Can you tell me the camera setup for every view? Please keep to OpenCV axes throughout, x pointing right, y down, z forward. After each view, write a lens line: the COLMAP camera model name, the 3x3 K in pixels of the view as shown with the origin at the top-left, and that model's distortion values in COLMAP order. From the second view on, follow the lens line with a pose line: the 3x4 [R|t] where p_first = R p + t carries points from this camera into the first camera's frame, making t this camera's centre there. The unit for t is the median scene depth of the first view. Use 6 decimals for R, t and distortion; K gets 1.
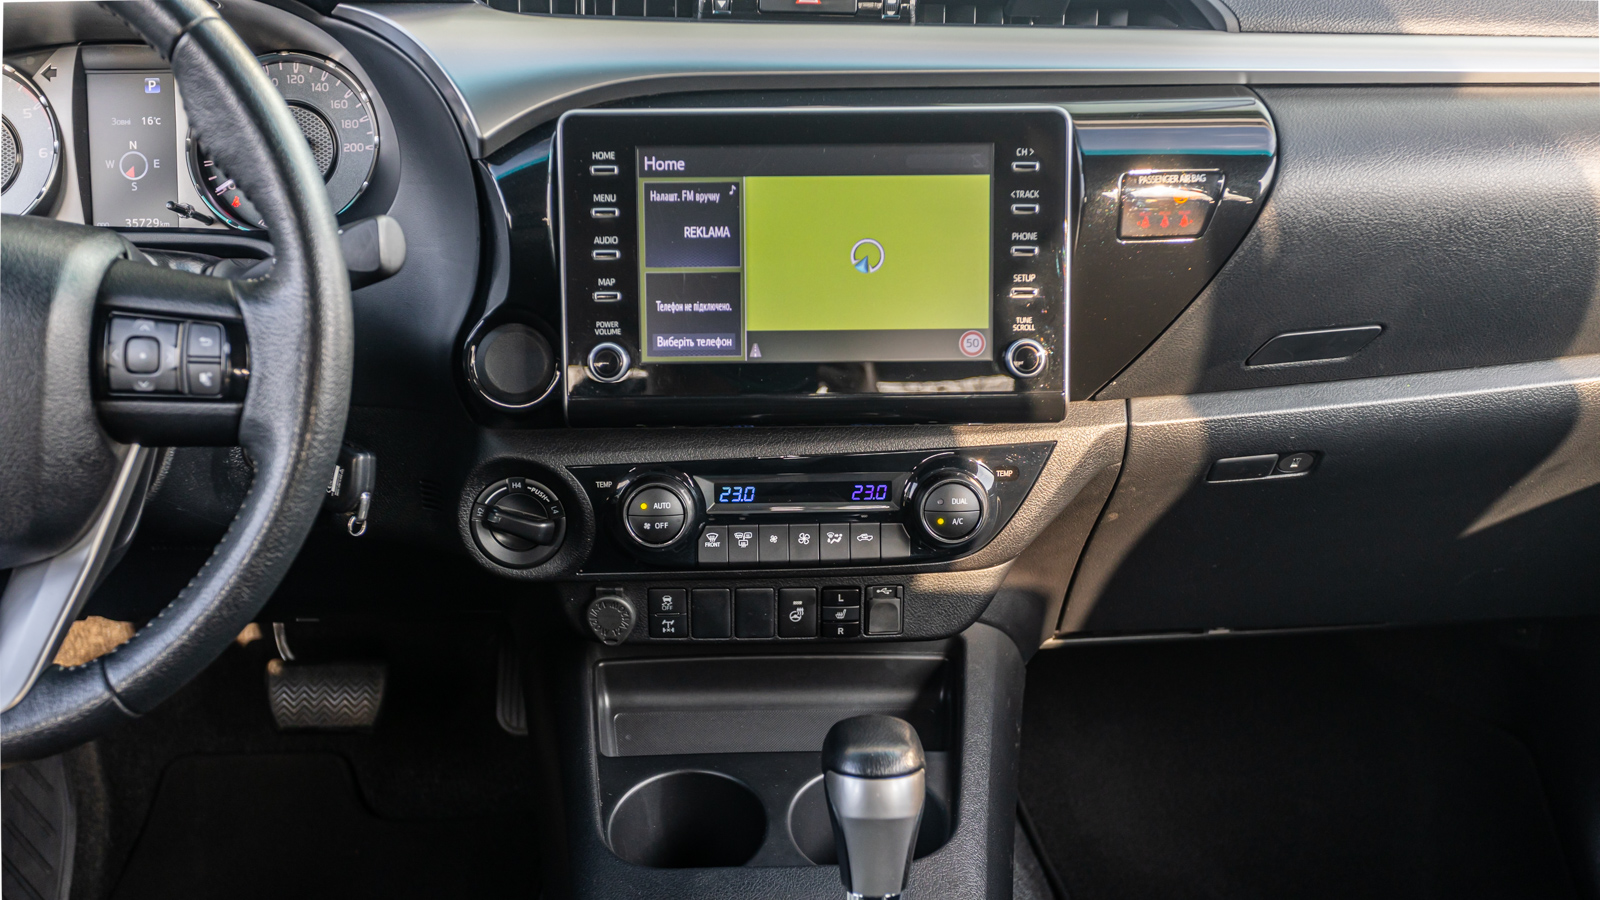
lens RADIAL K [[1649.2, 0, 792.4], [0, 1649.2, 520.8], [0, 0, 1]] dist [0.015895, -0.011351]
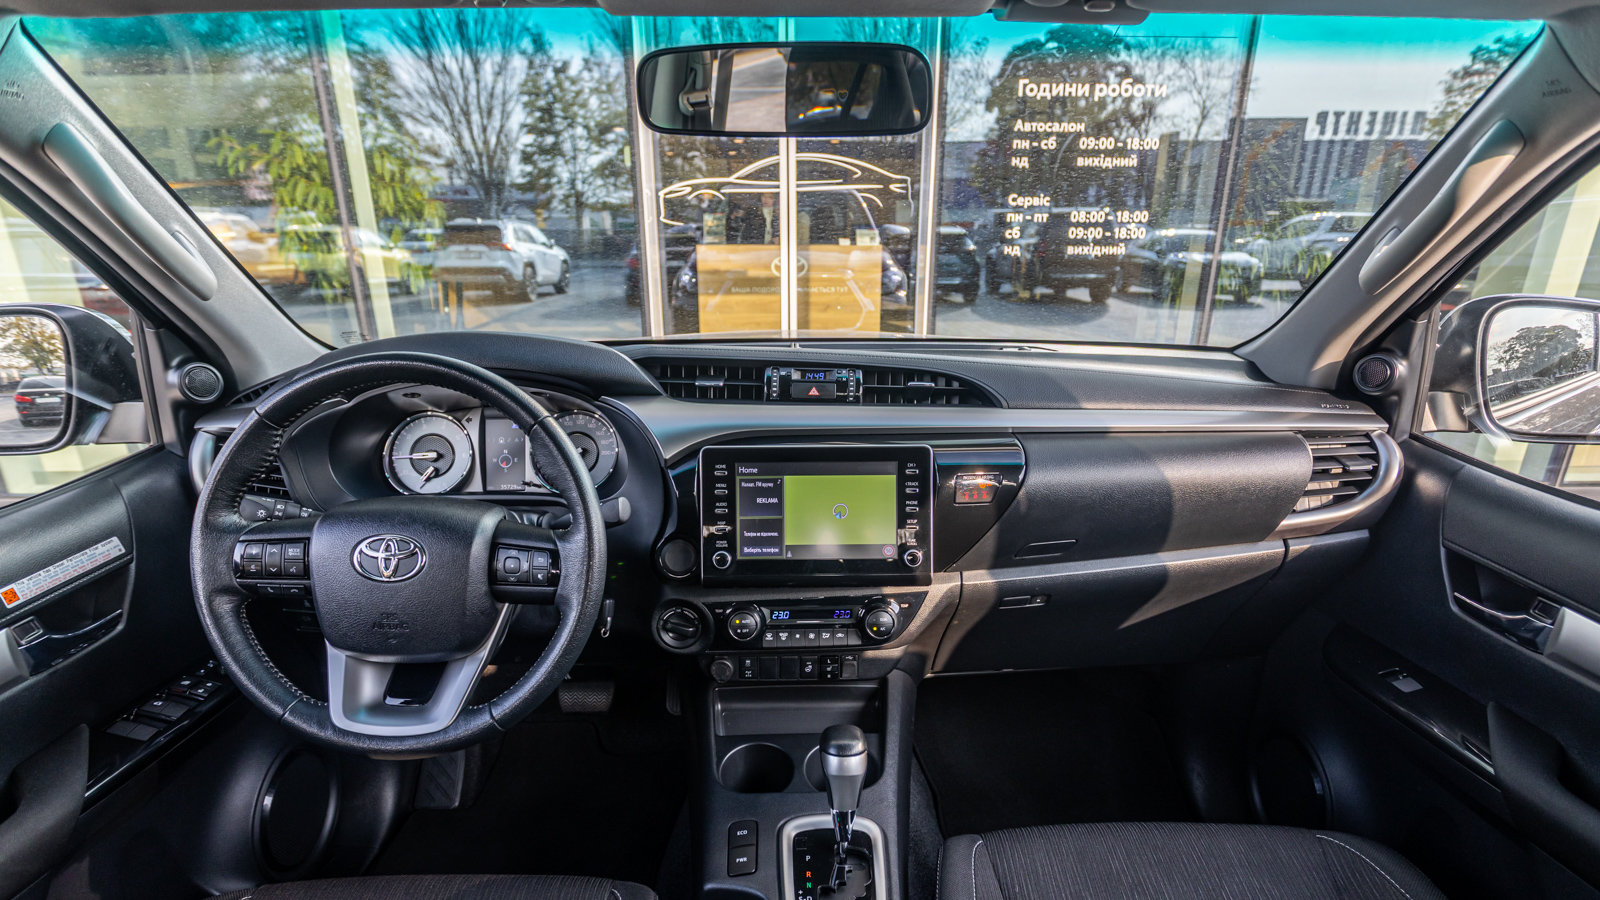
lens RADIAL K [[809.2, 0, 810.9], [0, 809.2, 521.7], [0, 0, 1]] dist [-0.002906, -0.000265]
pose [[0.999997, 0.001408, 0.002140, 0.003808], [-0.001249, 0.997352, -0.072712, -0.066358], [-0.002236, 0.072709, 0.997351, -0.071008]]
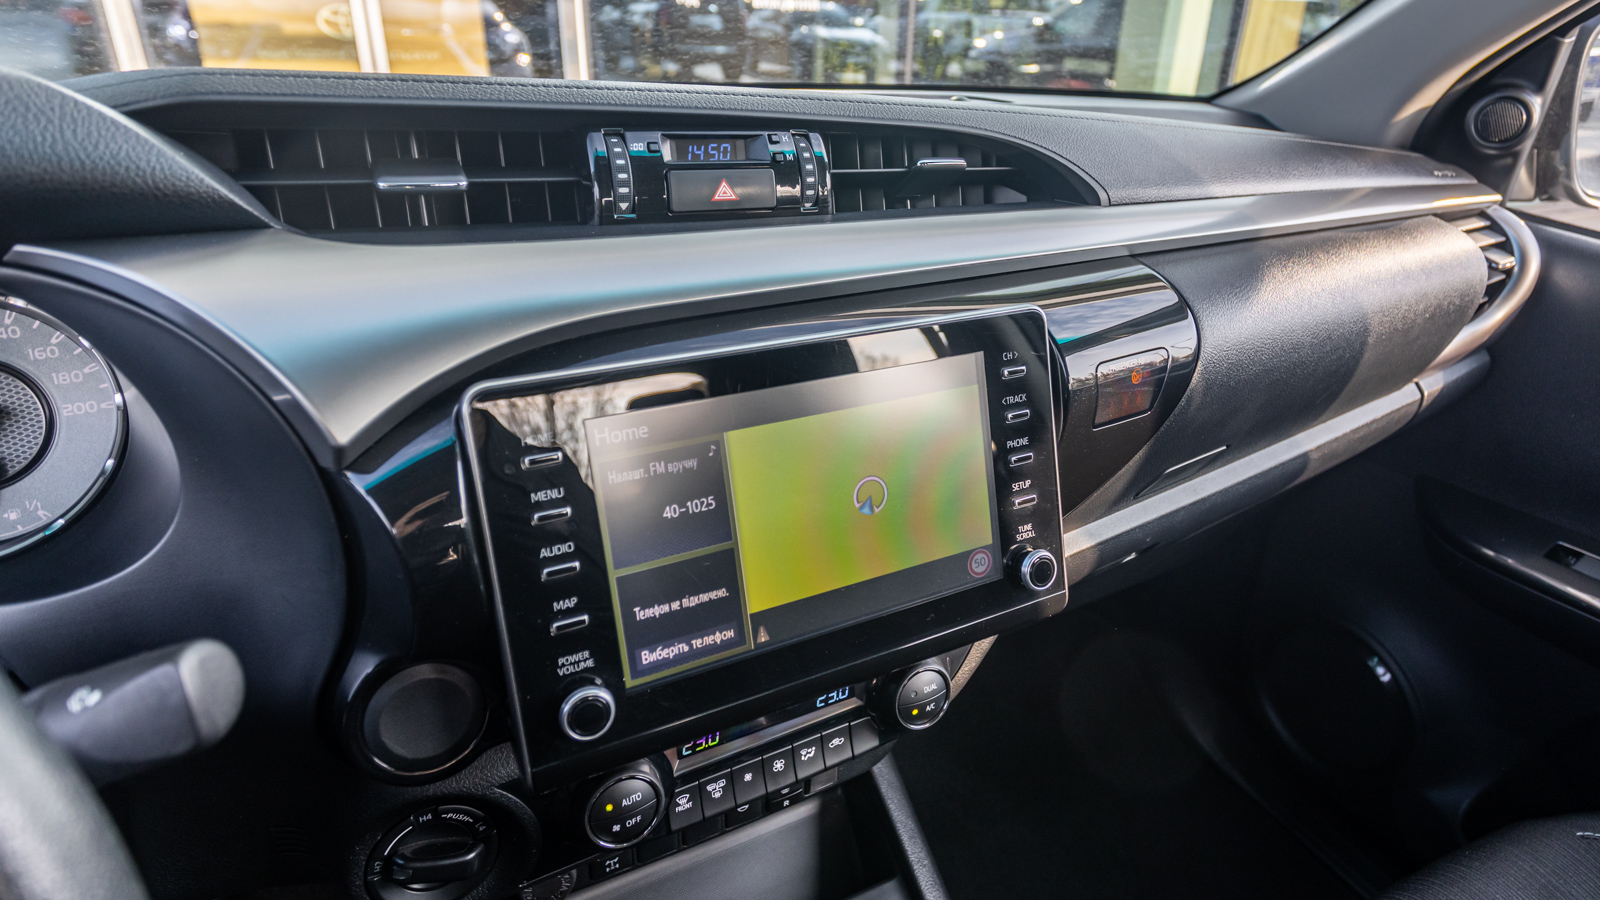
lens RADIAL K [[890.7, 0, 873.7], [0, 890.7, 403.3], [0, 0, 1]] dist [-0.004689, -0.000788]
pose [[0.882195, -0.154164, 0.444933, -0.149398], [0.150177, 0.987659, 0.044449, -0.222970], [-0.446295, 0.027606, 0.894460, 0.566546]]
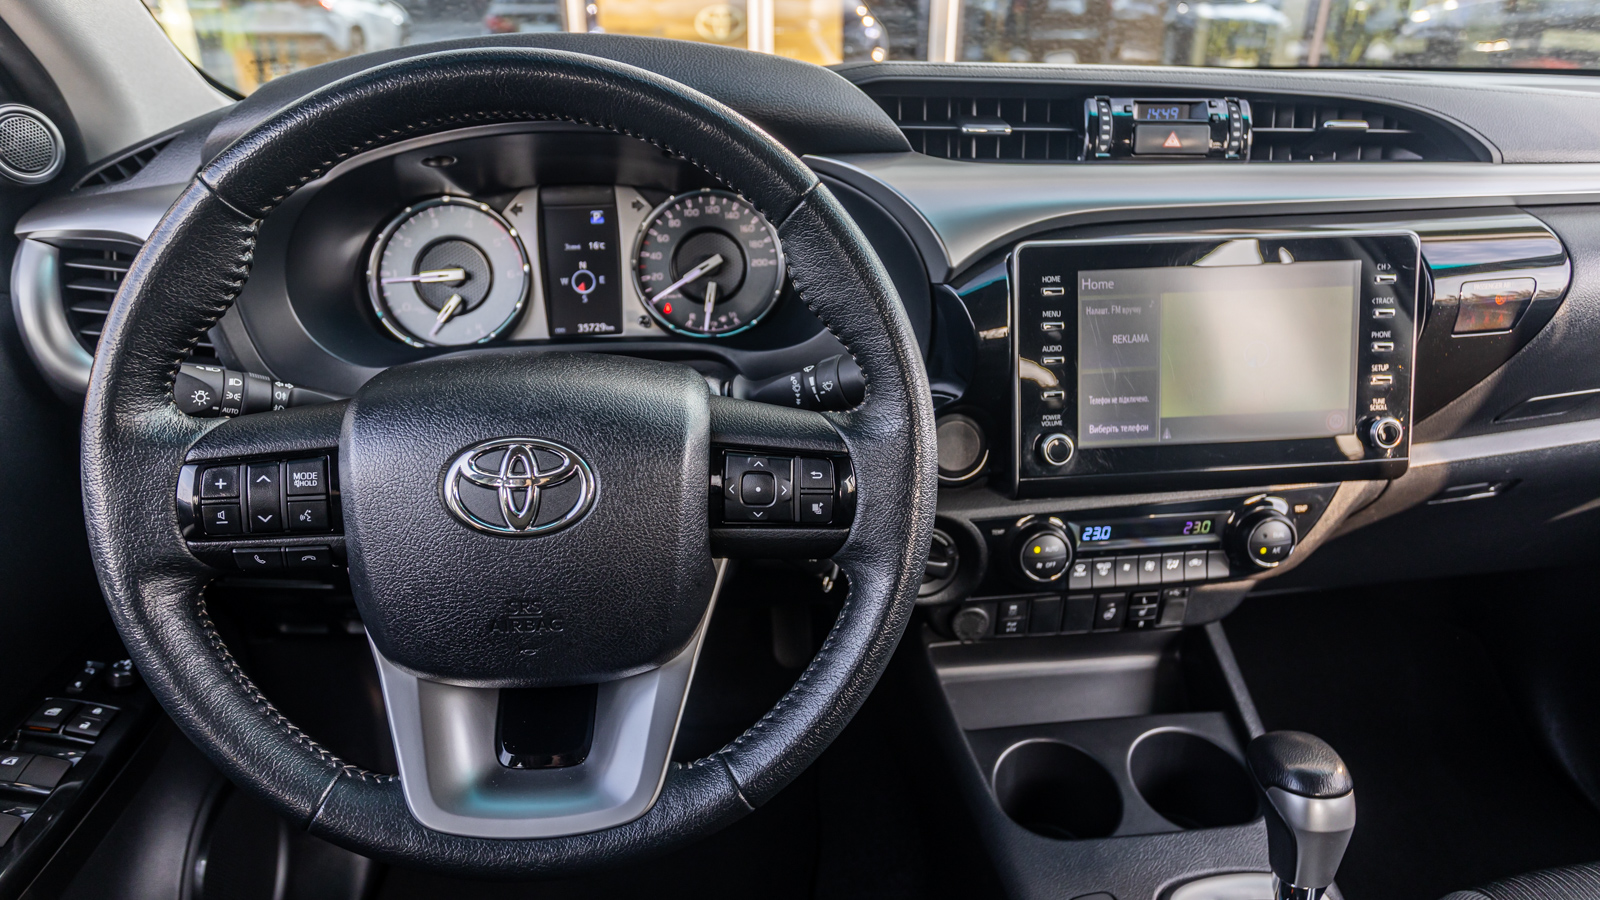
lens RADIAL K [[990.2, 0, 798.2], [0, 990.2, 442.4], [0, 0, 1]] dist [0.002109, 0.000061]
pose [[0.997041, -0.036835, 0.067467, -0.338180], [0.035759, 0.999214, 0.017086, -0.116527], [-0.068043, -0.014623, 0.997575, 0.280170]]
